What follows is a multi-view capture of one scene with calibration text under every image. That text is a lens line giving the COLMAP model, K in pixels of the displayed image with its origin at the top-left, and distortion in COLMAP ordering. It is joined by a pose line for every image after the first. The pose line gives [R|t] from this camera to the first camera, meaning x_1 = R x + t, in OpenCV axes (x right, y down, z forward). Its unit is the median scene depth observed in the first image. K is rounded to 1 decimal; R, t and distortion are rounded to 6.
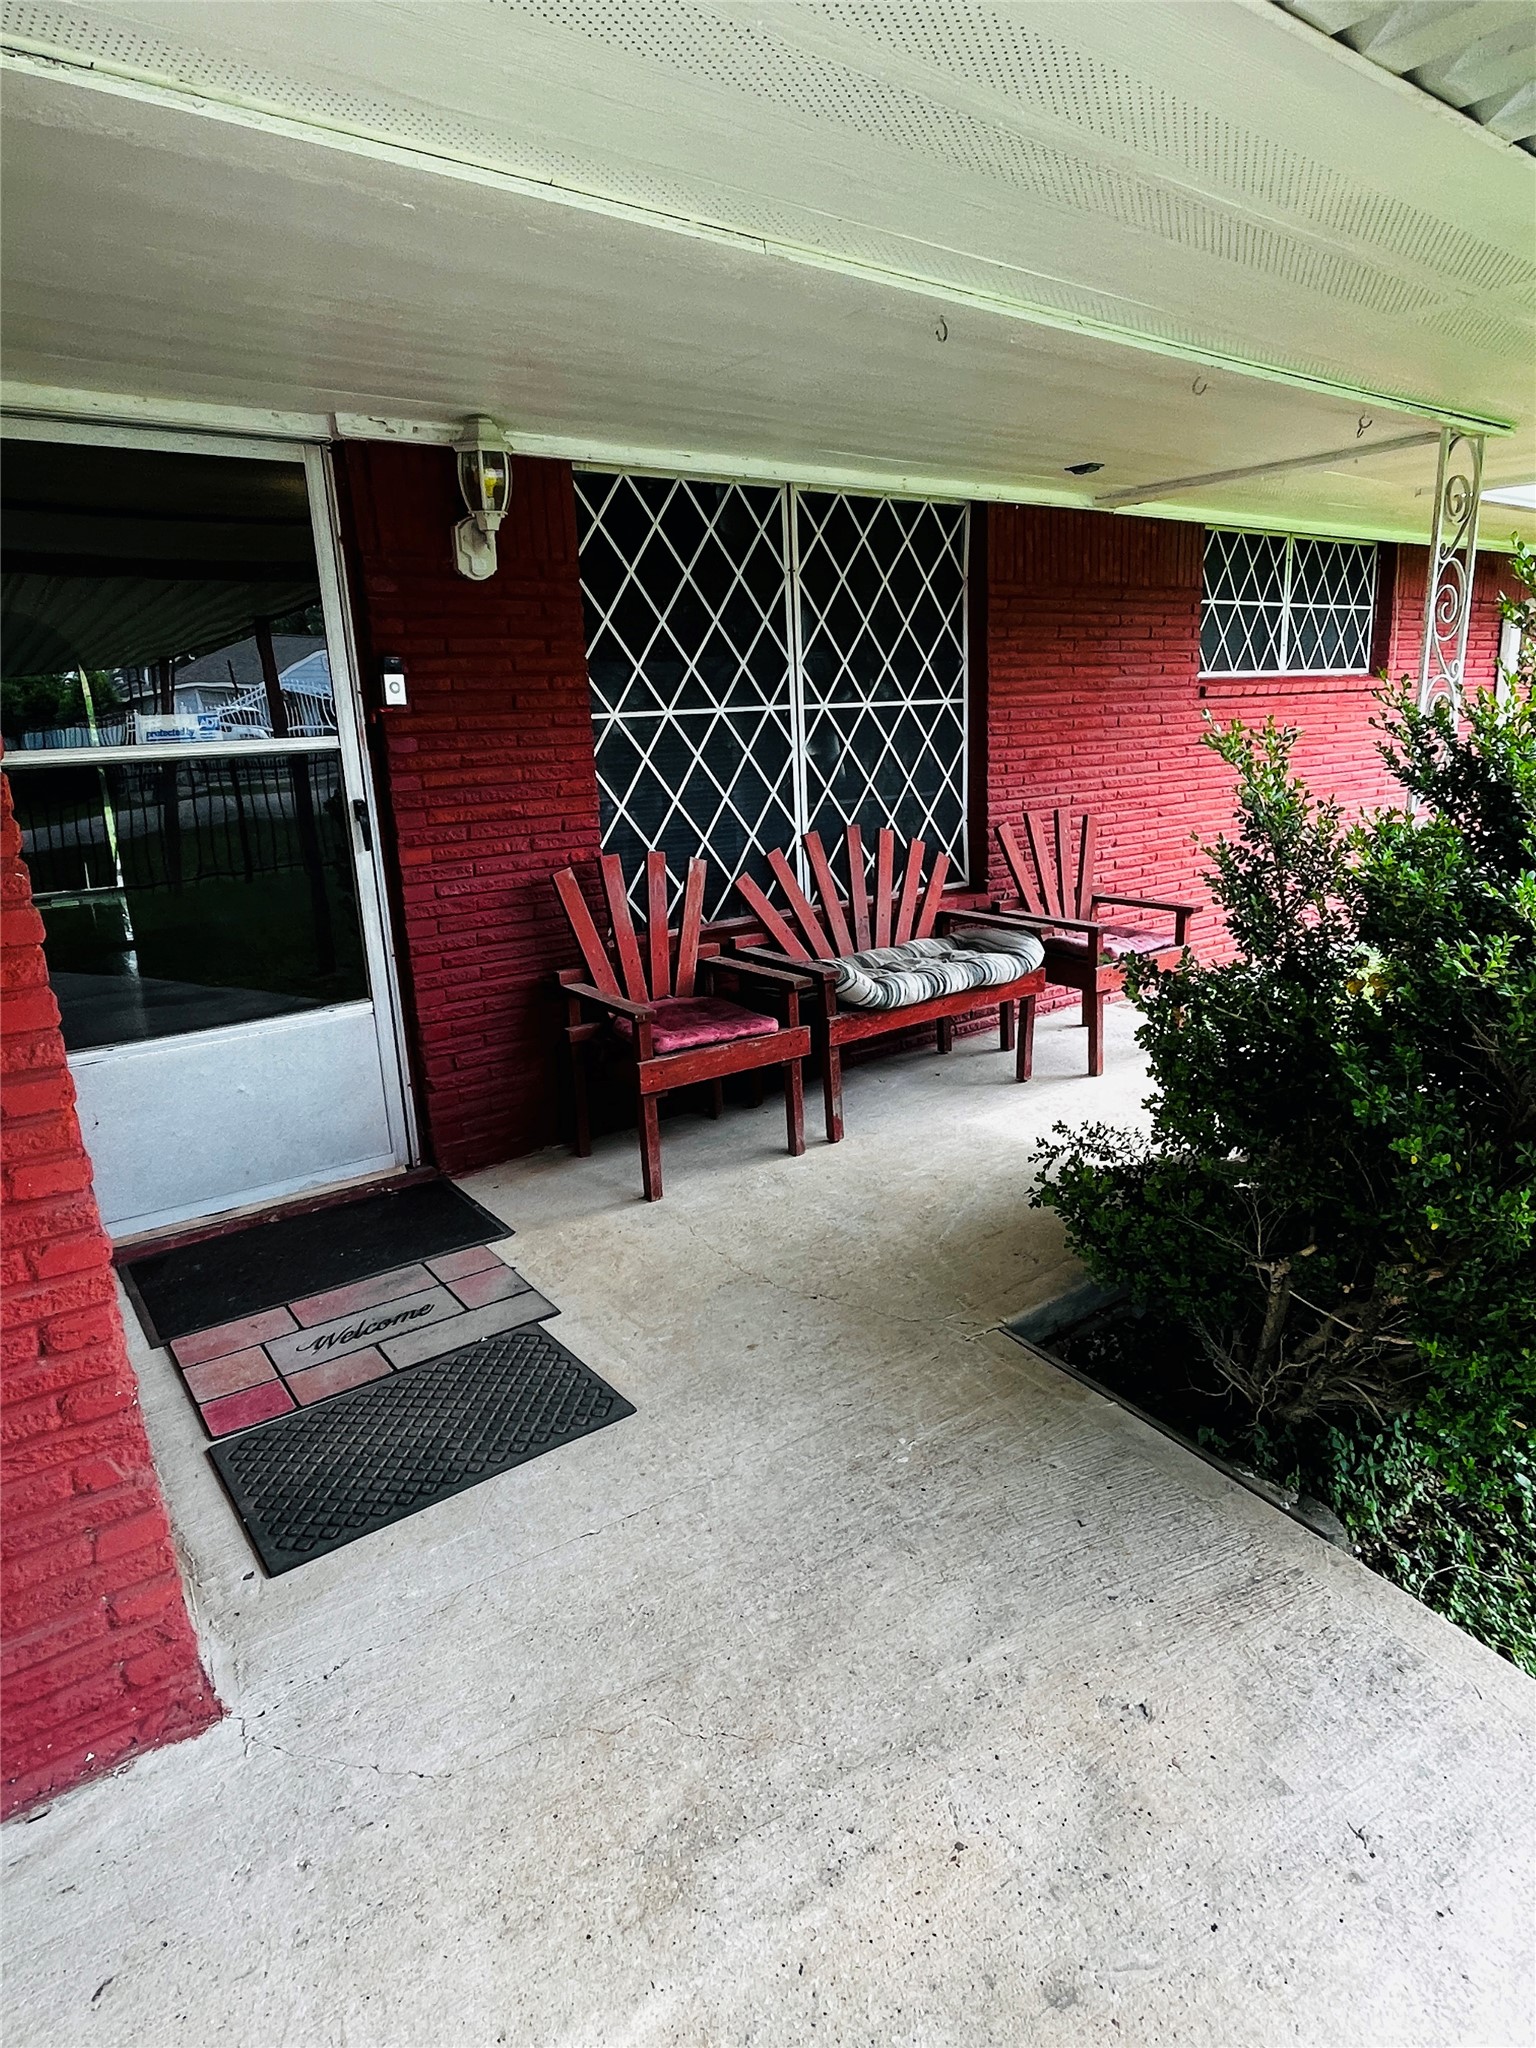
lens RADIAL K [[1153.8, 0, 773.6], [0, 1153.8, 1009.9], [0, 0, 1]] dist [0.006745, 0.000716]
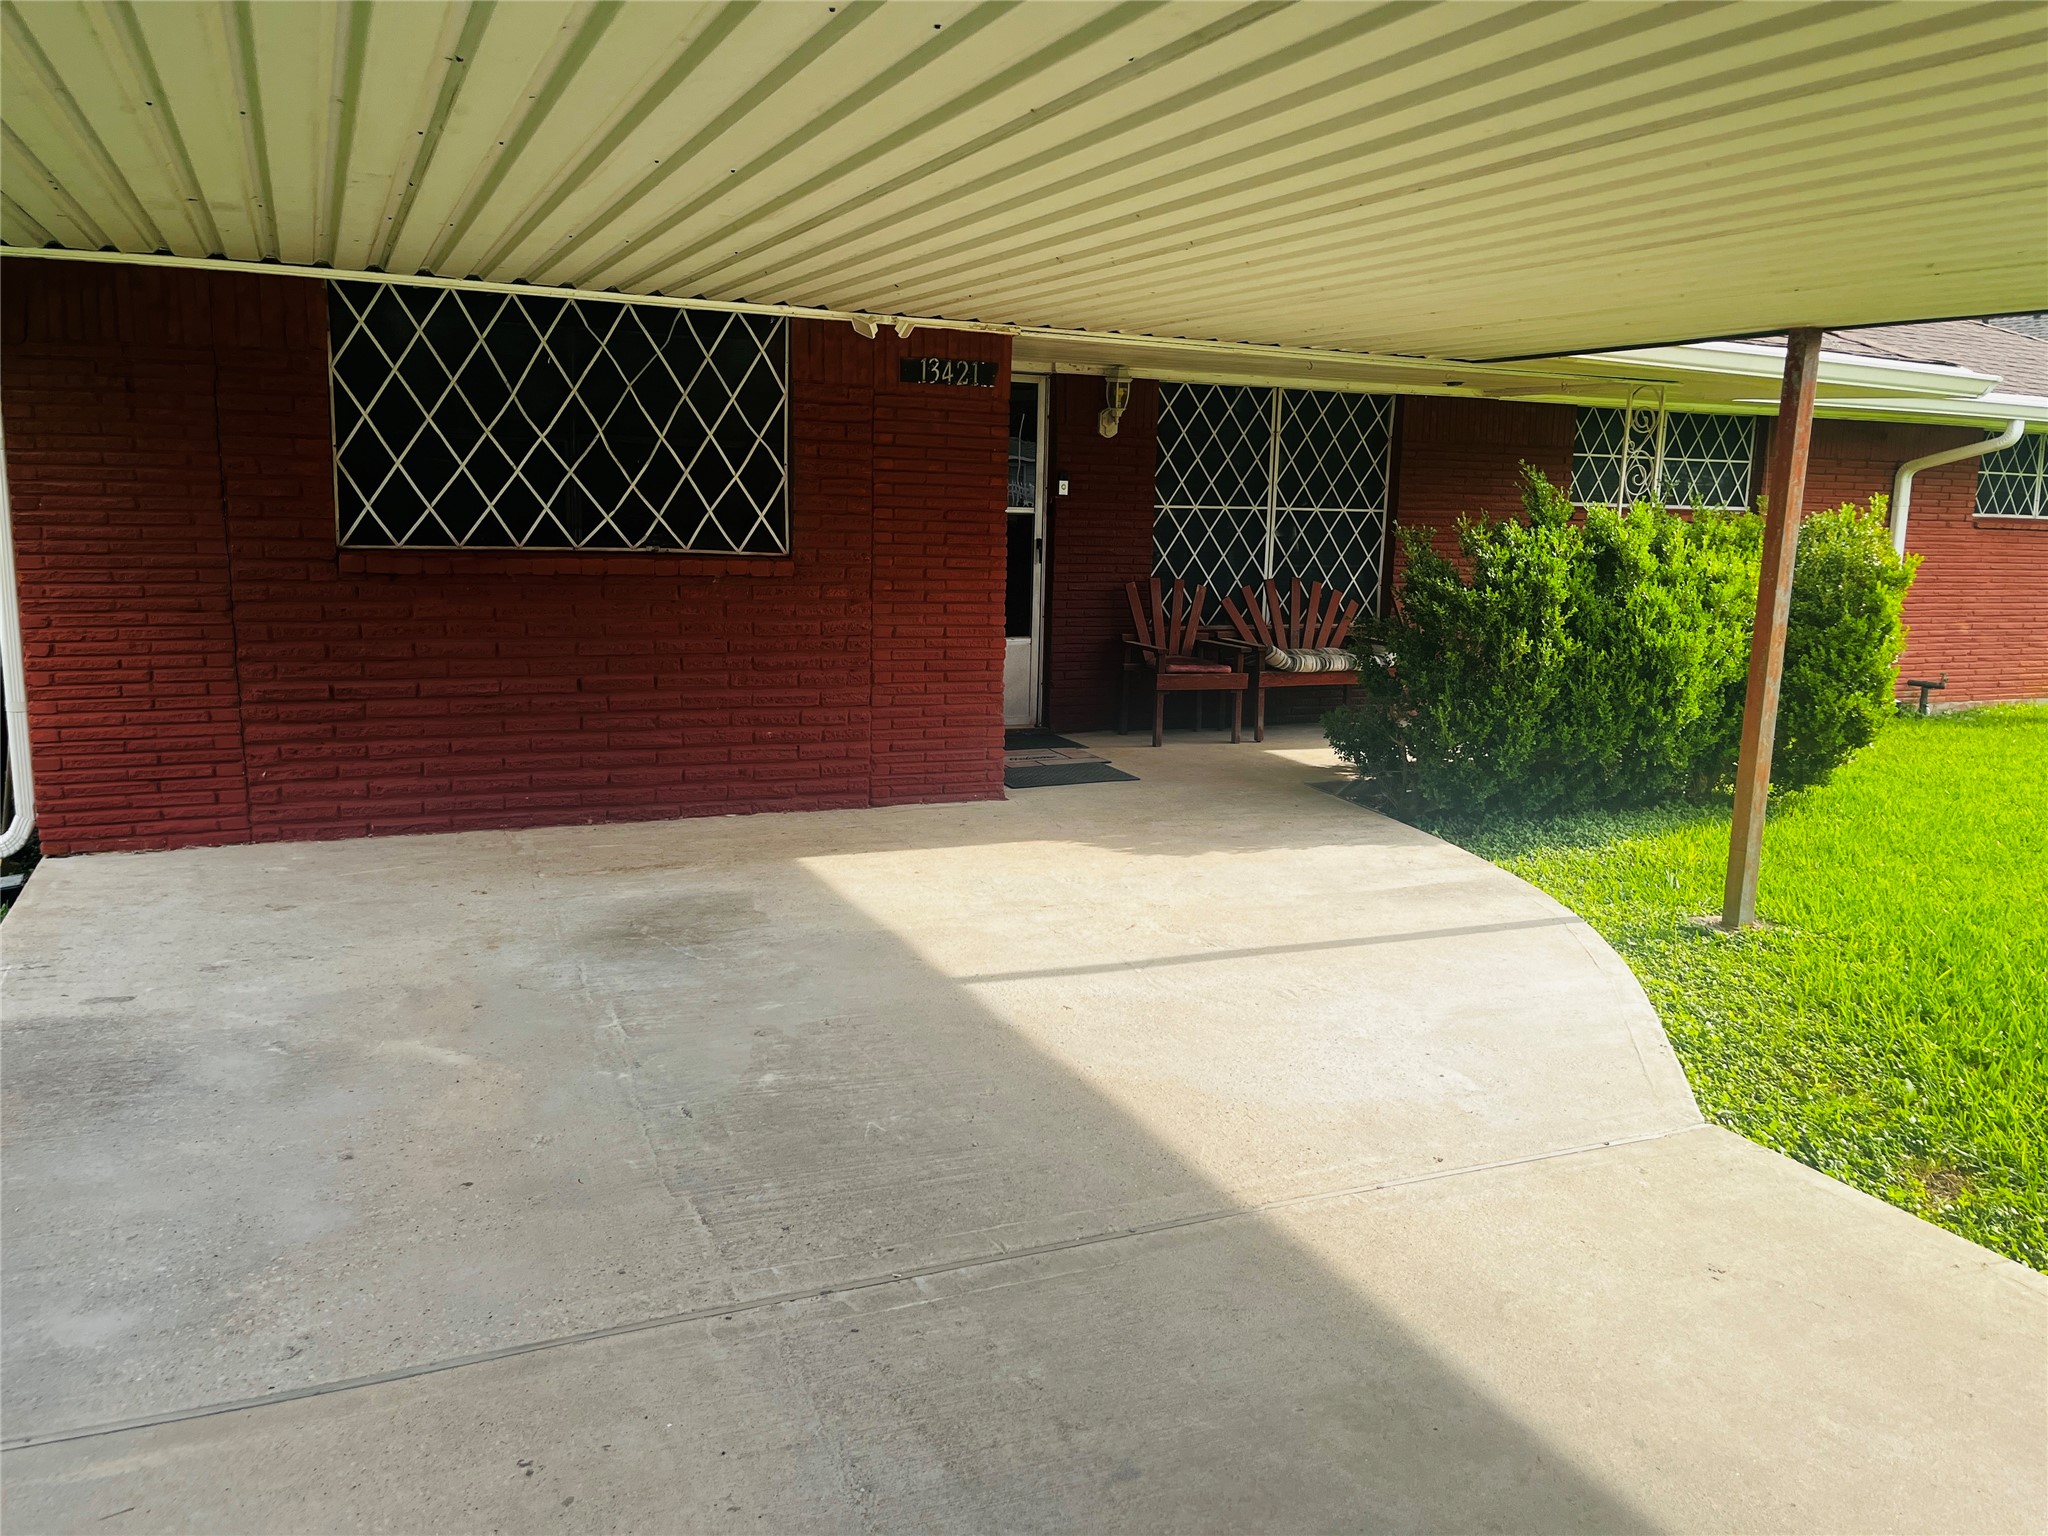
lens RADIAL K [[1542.1, 0, 1028.7], [0, 1542.1, 775.6], [0, 0, 1]] dist [0.049675, -0.060981]
pose [[0.972905, 0.107548, -0.204670, 0.192432], [-0.121142, 0.991107, -0.055053, 0.321315], [0.196929, 0.078356, 0.977282, -1.369281]]
